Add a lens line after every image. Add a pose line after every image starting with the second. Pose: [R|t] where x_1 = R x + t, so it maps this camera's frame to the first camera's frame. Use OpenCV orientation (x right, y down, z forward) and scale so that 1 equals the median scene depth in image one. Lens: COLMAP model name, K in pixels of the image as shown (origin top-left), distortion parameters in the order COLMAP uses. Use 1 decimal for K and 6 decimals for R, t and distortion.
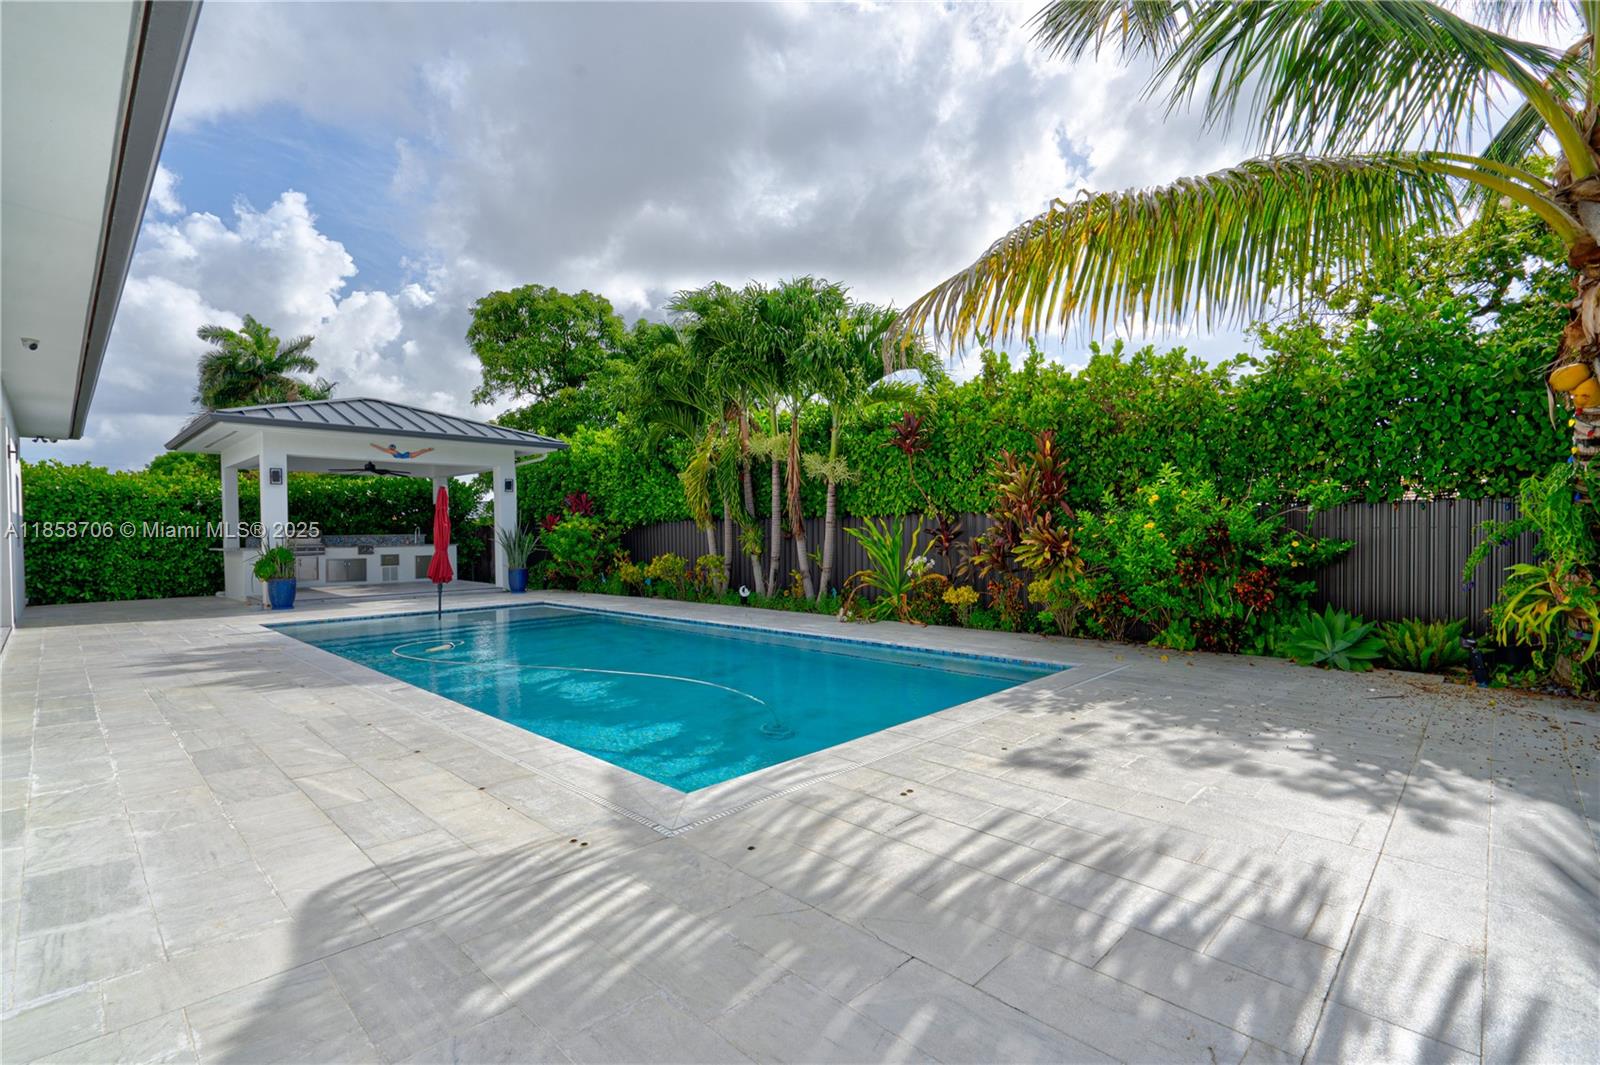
lens RADIAL K [[736.8, 0, 806.2], [0, 736.8, 543.1], [0, 0, 1]] dist [0.000557, -0.000218]
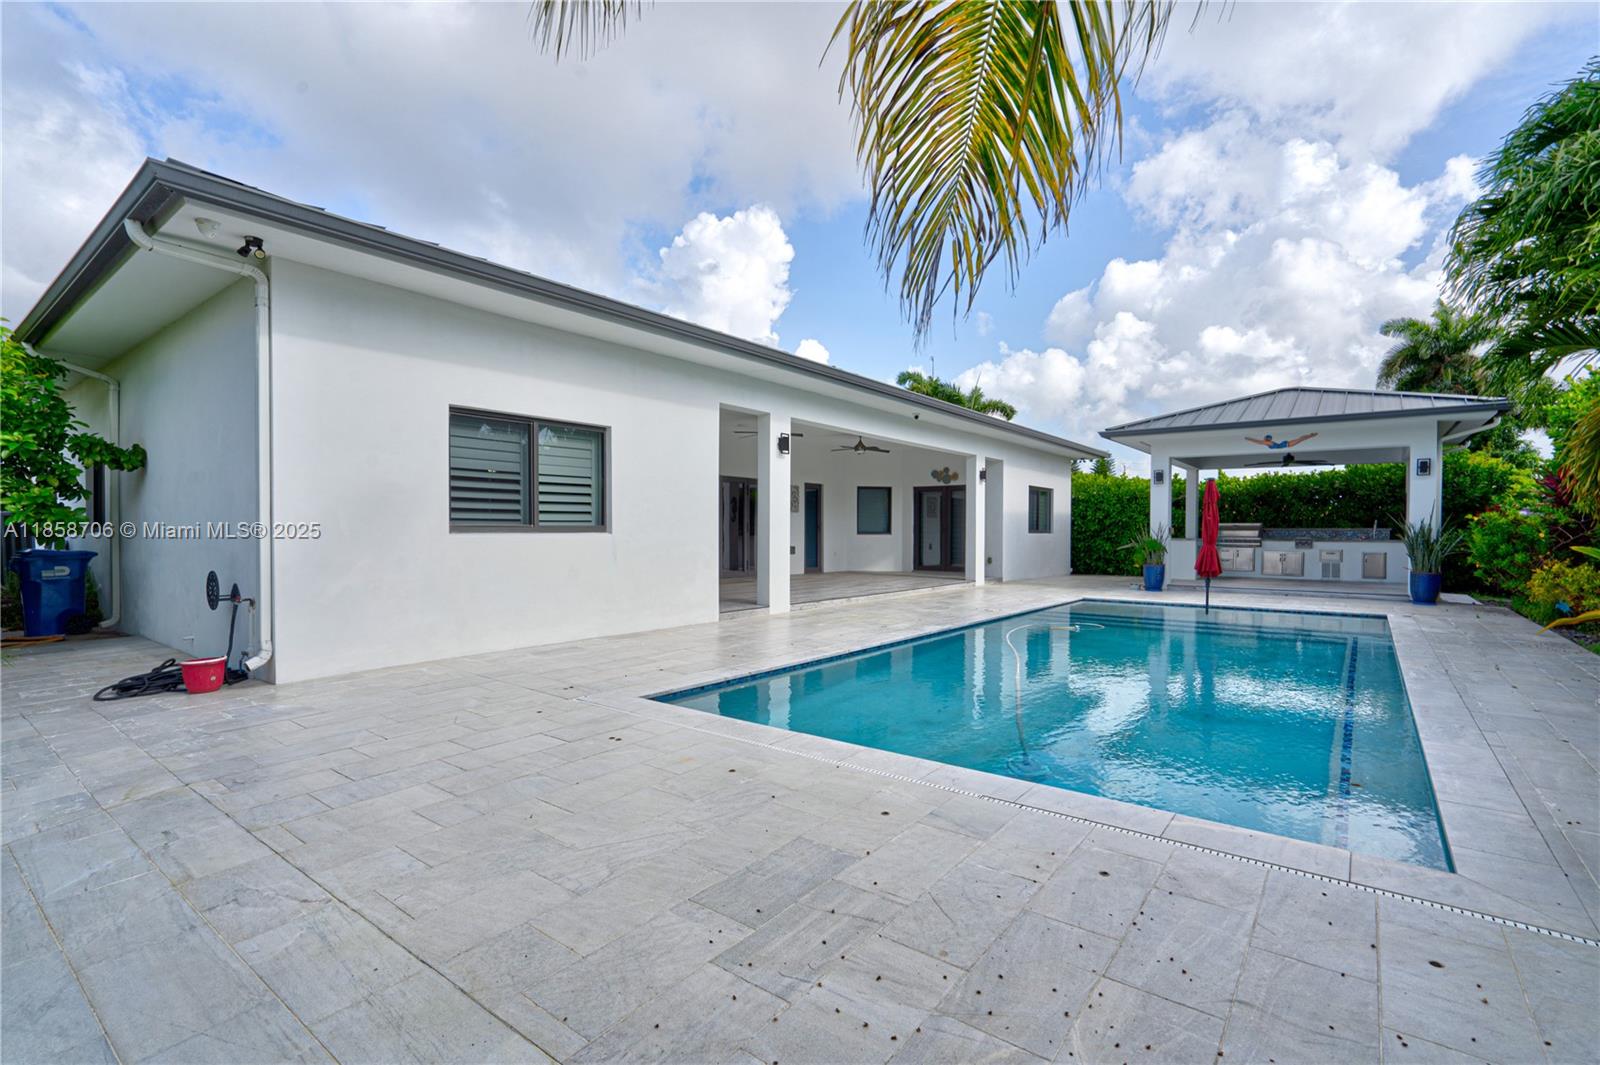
lens RADIAL K [[736.8, 0, 806.2], [0, 736.8, 543.1], [0, 0, 1]] dist [0.000557, -0.000218]
pose [[0.116284, 0.030183, -0.992757, 0.287015], [-0.020715, 0.999394, 0.027958, -0.005419], [0.993000, 0.017314, 0.116839, 0.243609]]
